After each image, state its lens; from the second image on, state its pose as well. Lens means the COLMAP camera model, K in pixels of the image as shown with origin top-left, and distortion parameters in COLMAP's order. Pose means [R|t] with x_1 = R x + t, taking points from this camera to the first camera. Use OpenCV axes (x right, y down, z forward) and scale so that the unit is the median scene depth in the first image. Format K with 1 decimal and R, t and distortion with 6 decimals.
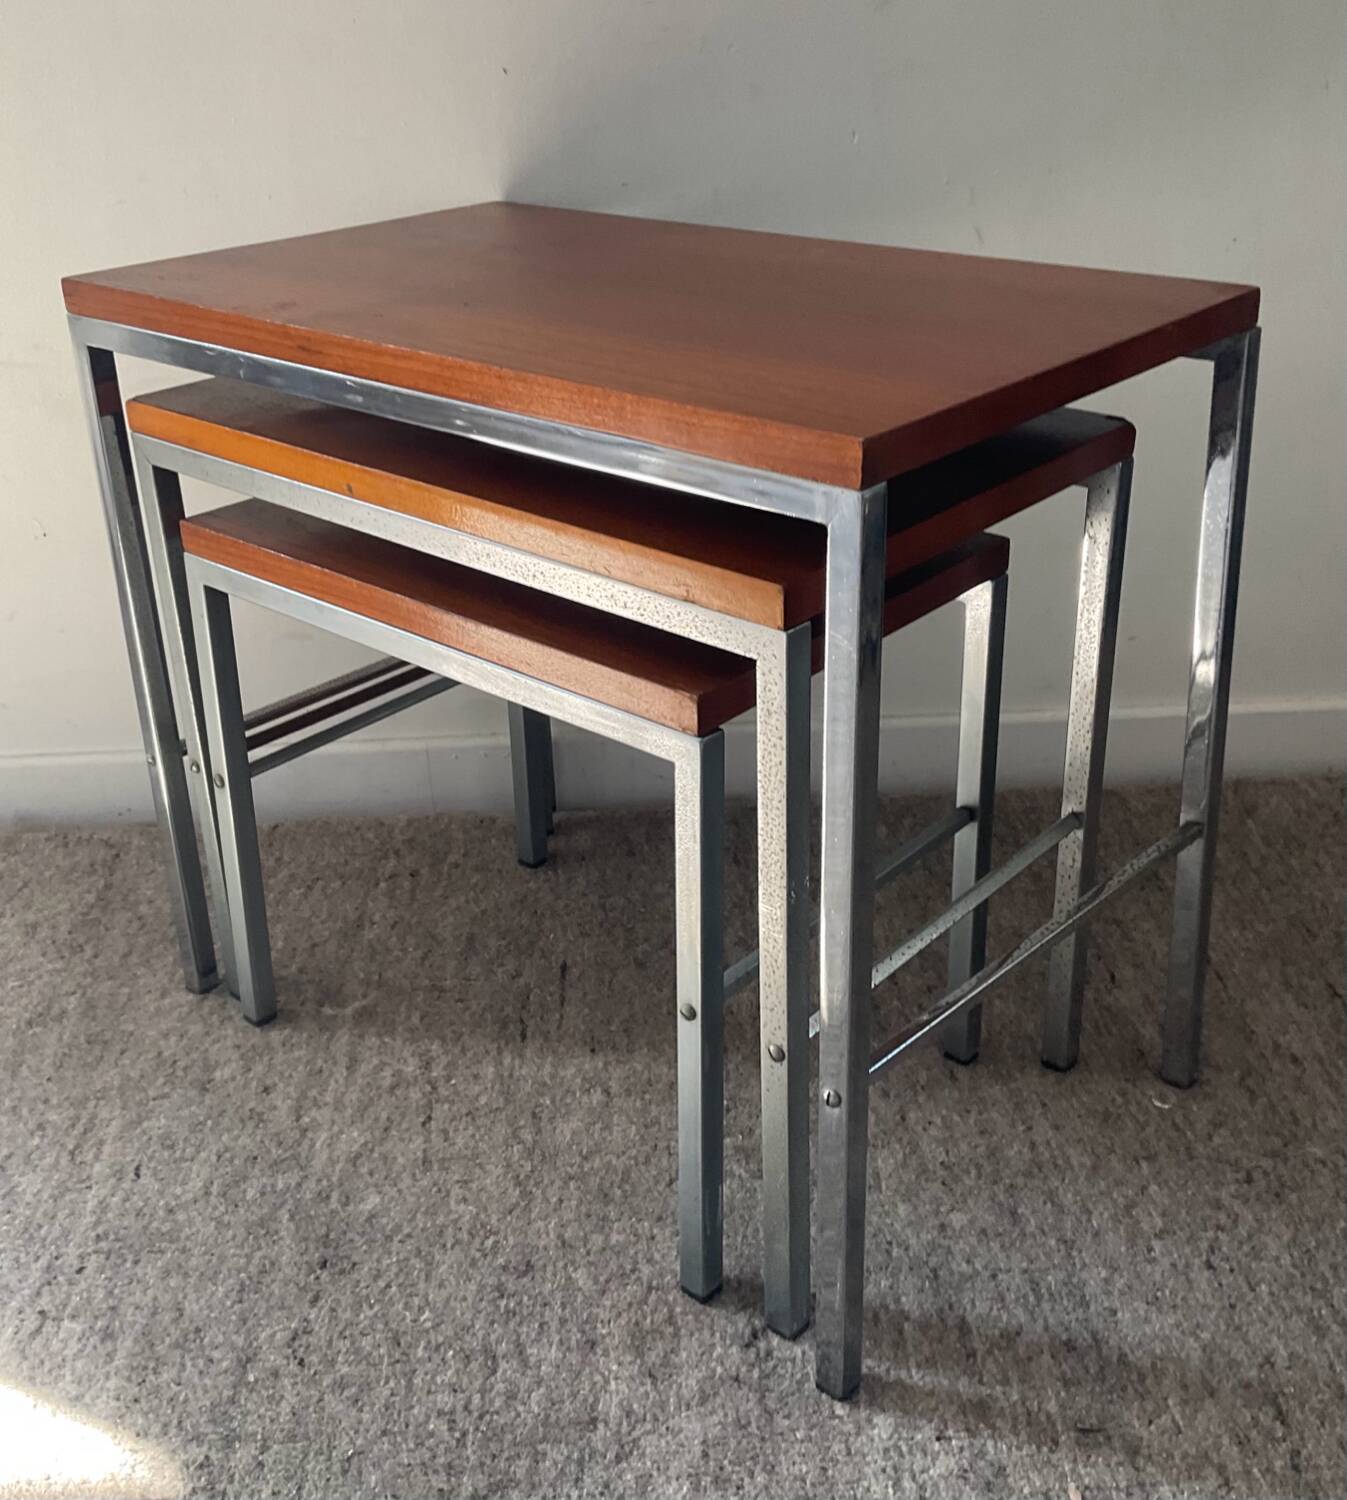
lens RADIAL K [[1701.6, 0, 684.1], [0, 1701.6, 670.5], [0, 0, 1]] dist [0.028529, 0.000000]
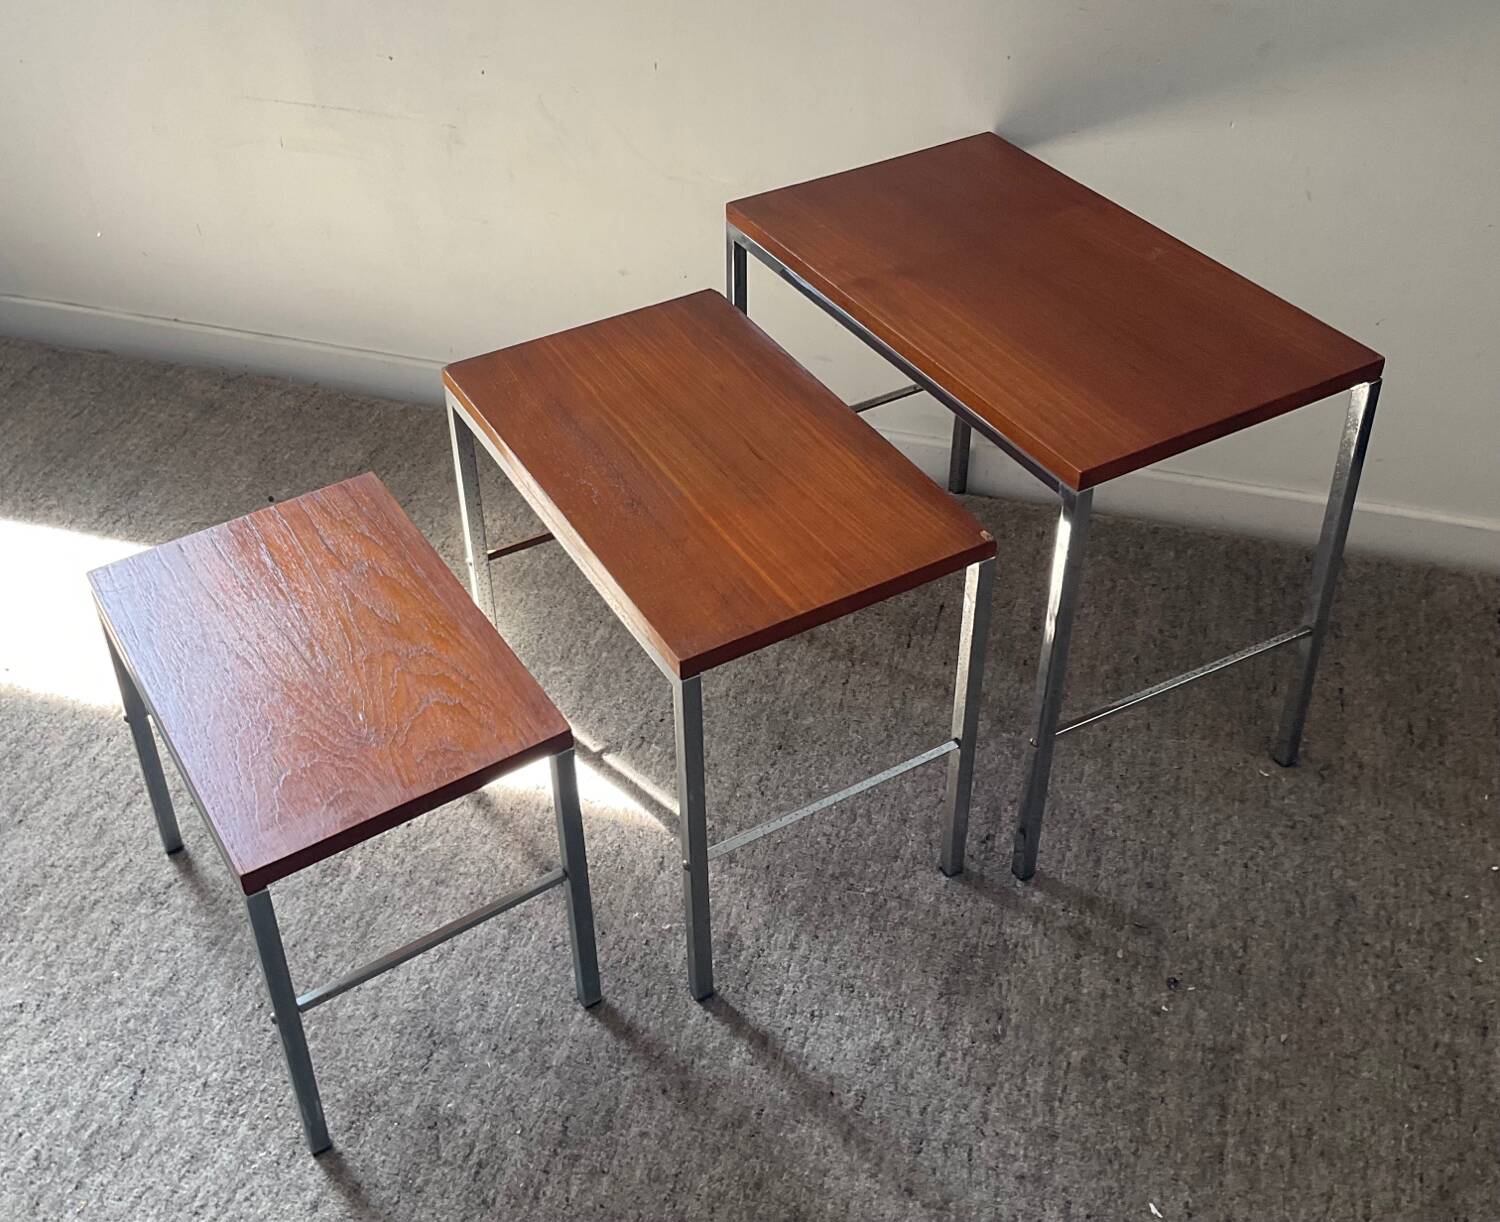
lens RADIAL K [[1639.6, 0, 746.9], [0, 1639.6, 523.5], [0, 0, 1]] dist [0.040510, 0.000000]
pose [[0.951196, 0.207250, -0.228632, 0.123471], [-0.148371, 0.956800, 0.250039, -0.348095], [0.270576, -0.203914, 0.940855, -0.694276]]
